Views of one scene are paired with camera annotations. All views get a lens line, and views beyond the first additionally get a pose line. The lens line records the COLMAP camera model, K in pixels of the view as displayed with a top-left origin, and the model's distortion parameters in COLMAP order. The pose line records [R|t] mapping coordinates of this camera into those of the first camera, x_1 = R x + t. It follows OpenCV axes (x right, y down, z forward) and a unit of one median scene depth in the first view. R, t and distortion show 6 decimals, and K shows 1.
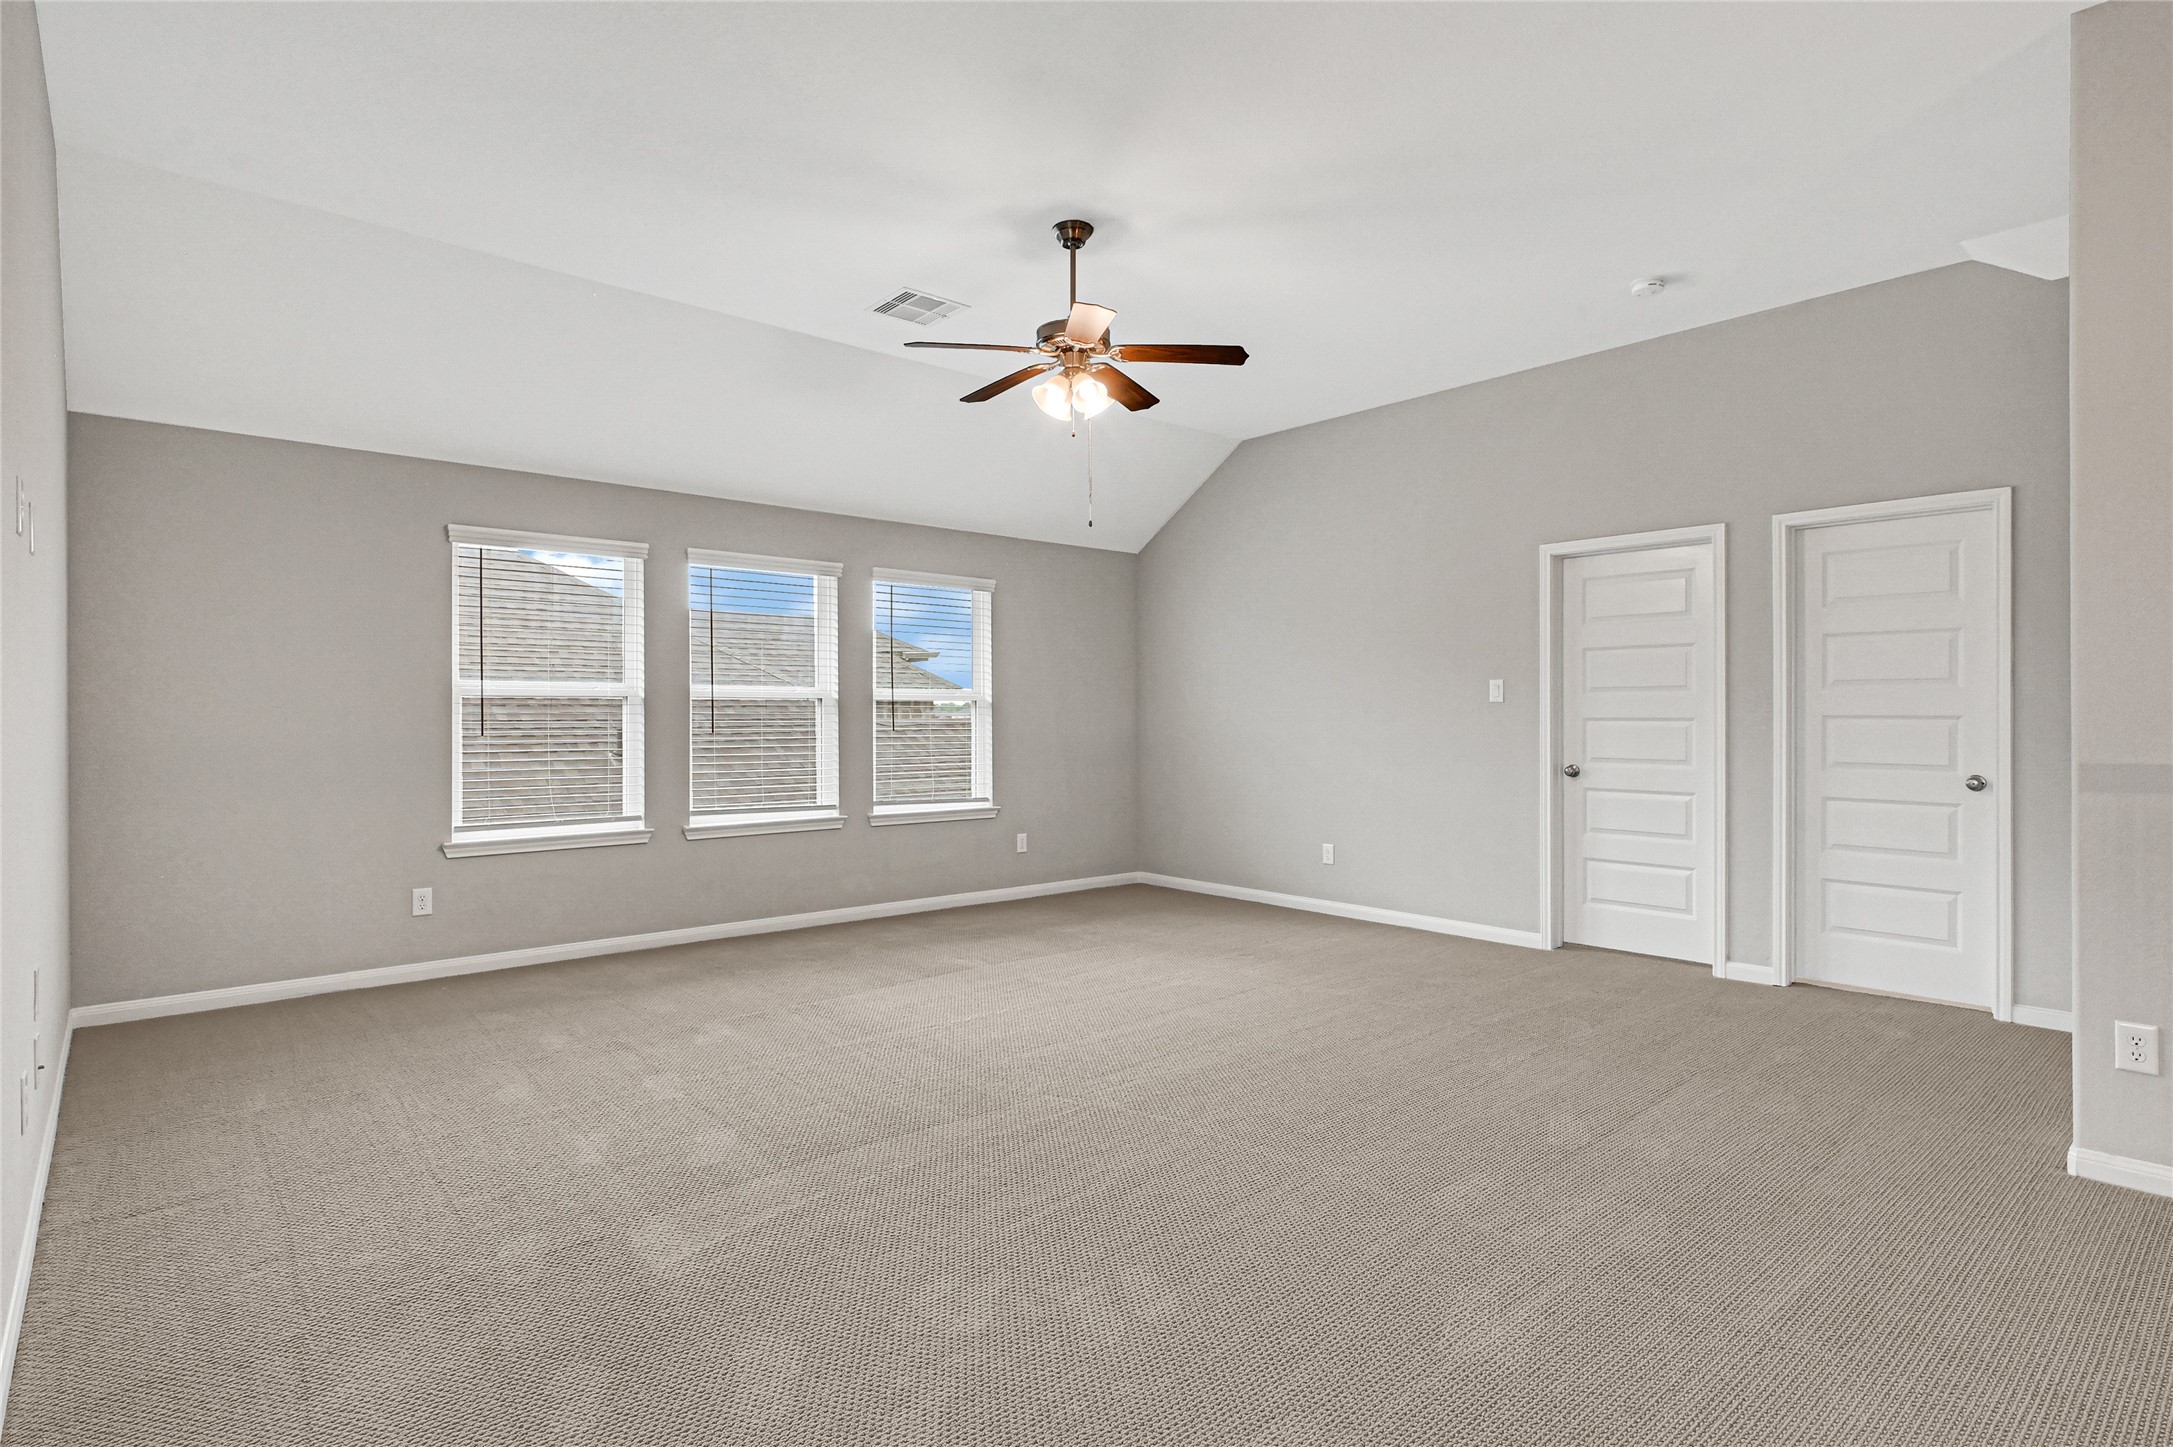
lens RADIAL K [[1094.9, 0, 1086.5], [0, 1094.9, 723.5], [0, 0, 1]] dist [0.001216, 0.000102]
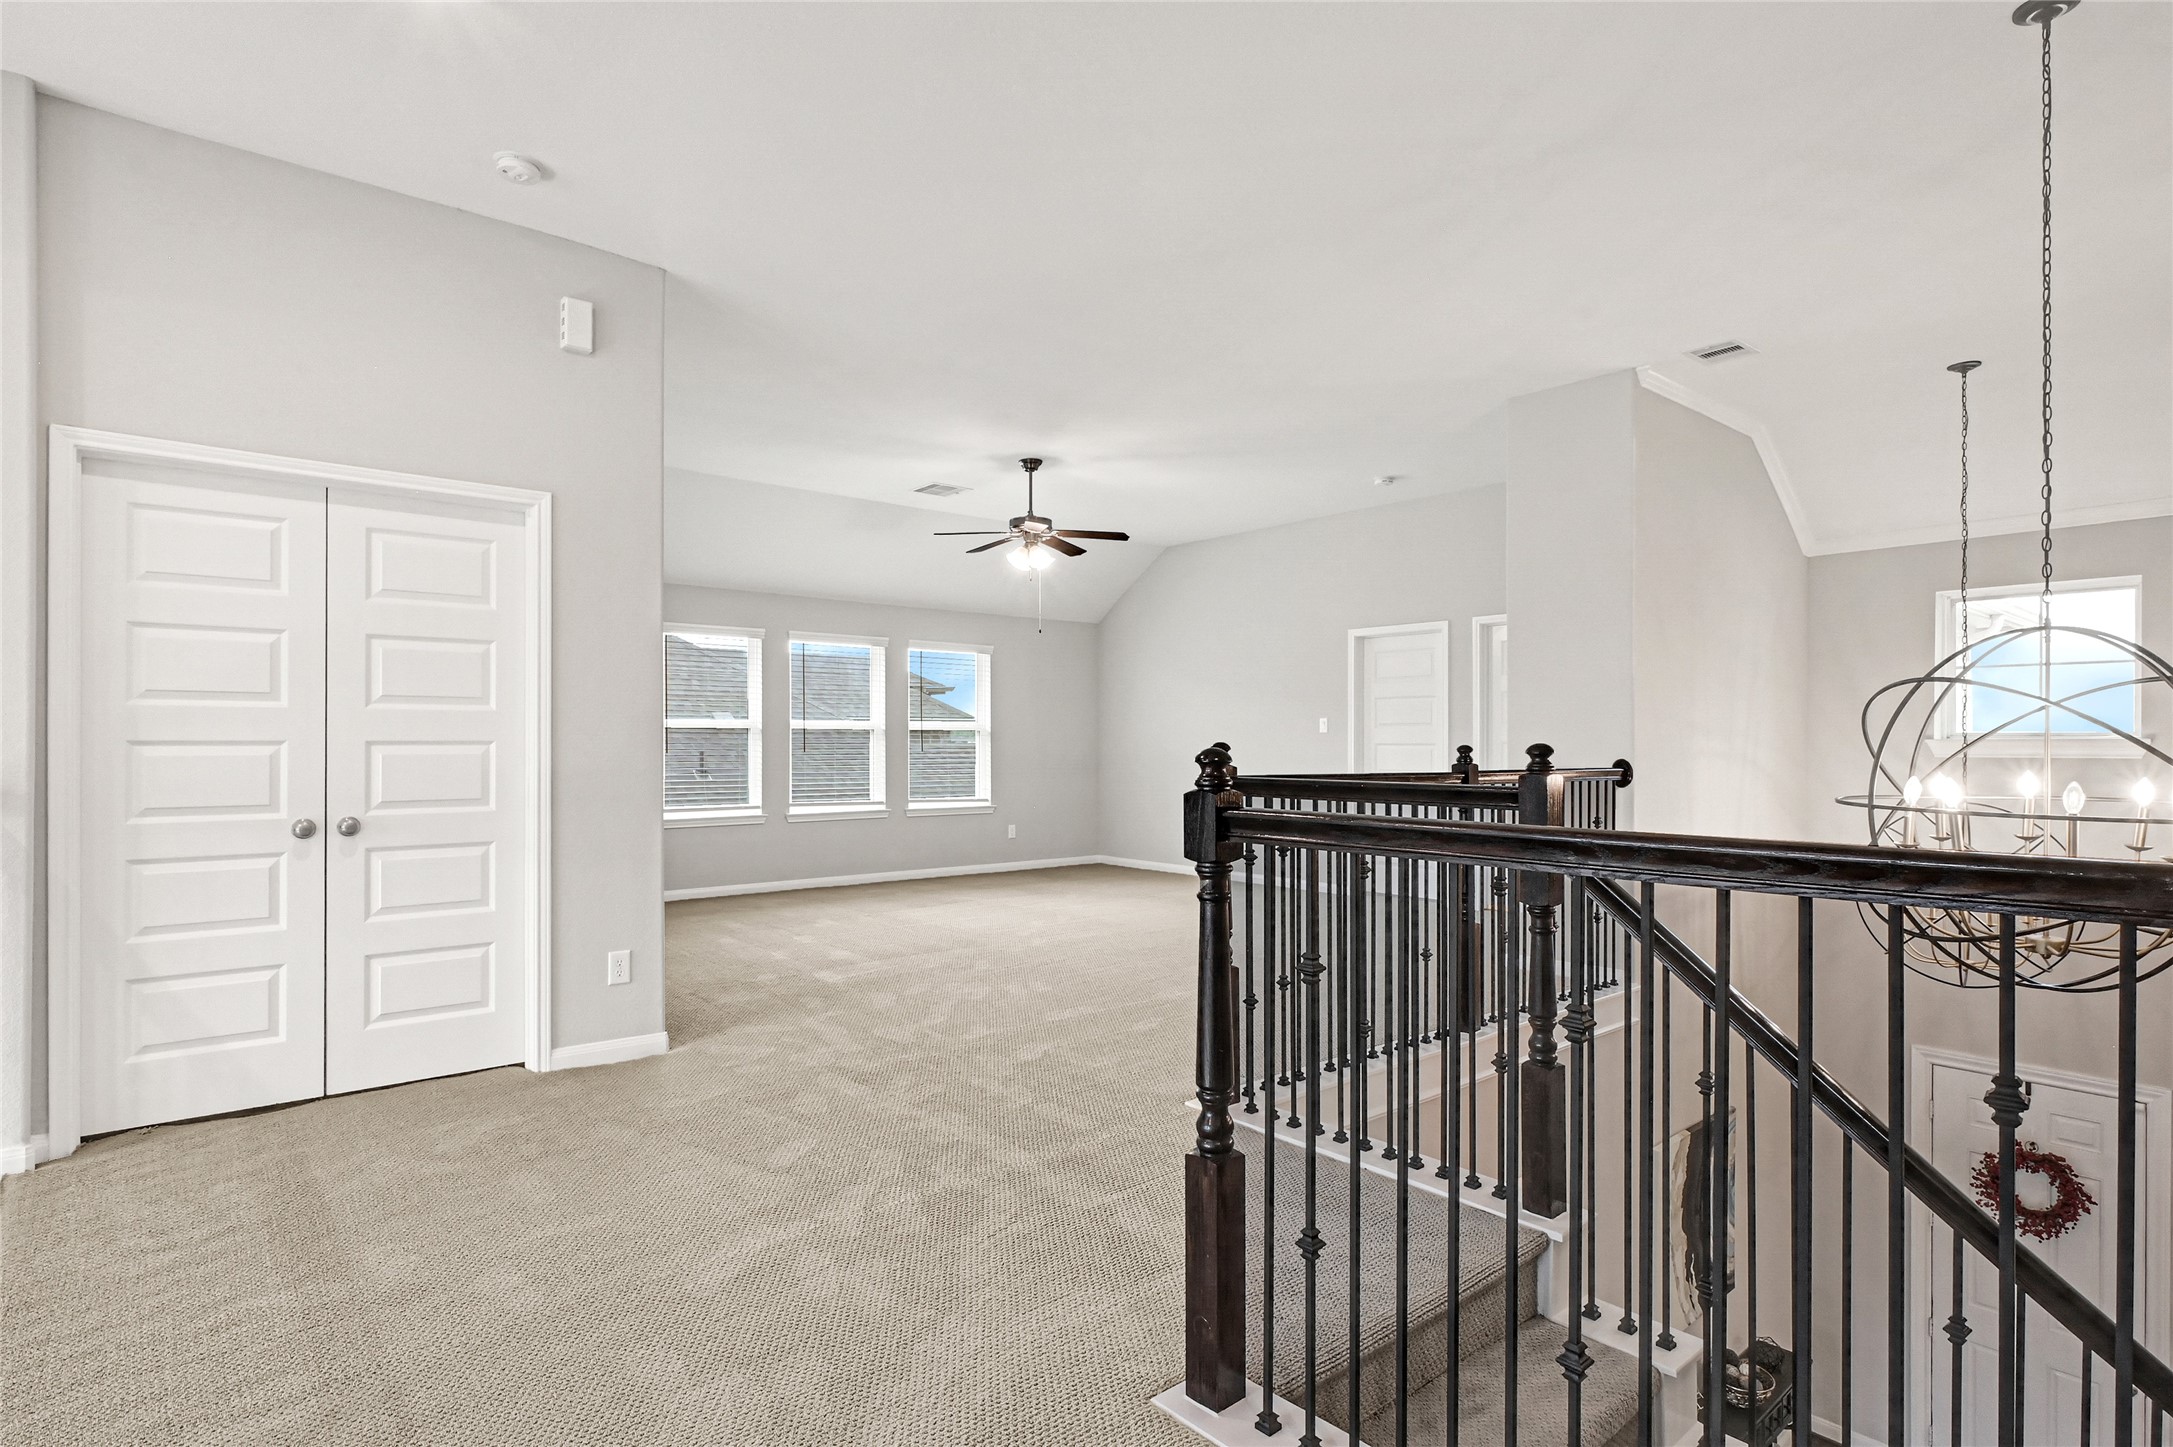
lens RADIAL K [[1102.5, 0, 1079.0], [0, 1102.5, 752.3], [0, 0, 1]] dist [0.000551, 0.000066]
pose [[0.999767, 0.002853, -0.021380, 0.073419], [-0.002794, 0.999992, 0.002765, 0.003999], [0.021388, -0.002704, 0.999768, -0.534769]]
